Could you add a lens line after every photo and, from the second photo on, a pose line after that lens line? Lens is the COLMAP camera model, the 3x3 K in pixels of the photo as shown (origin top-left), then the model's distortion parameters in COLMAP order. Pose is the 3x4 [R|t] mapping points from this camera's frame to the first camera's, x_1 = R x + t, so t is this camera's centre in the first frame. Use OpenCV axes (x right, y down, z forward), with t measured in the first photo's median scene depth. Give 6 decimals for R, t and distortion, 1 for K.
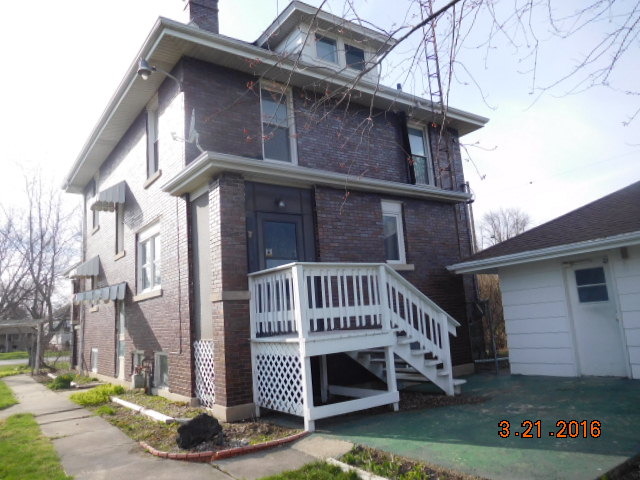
lens RADIAL K [[470.4, 0, 313.1], [0, 470.4, 241.8], [0, 0, 1]] dist [-0.030541, 0.012742]
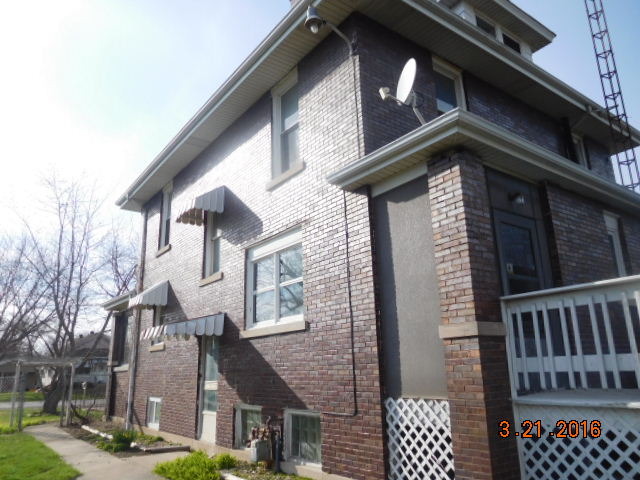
lens RADIAL K [[470.4, 0, 326.0], [0, 470.4, 238.3], [0, 0, 1]] dist [-0.030541, 0.012742]
pose [[0.999230, 0.036972, 0.013142, -0.260928], [-0.035362, 0.993658, -0.106742, 0.043149], [-0.017005, 0.106195, 0.994200, 0.226277]]
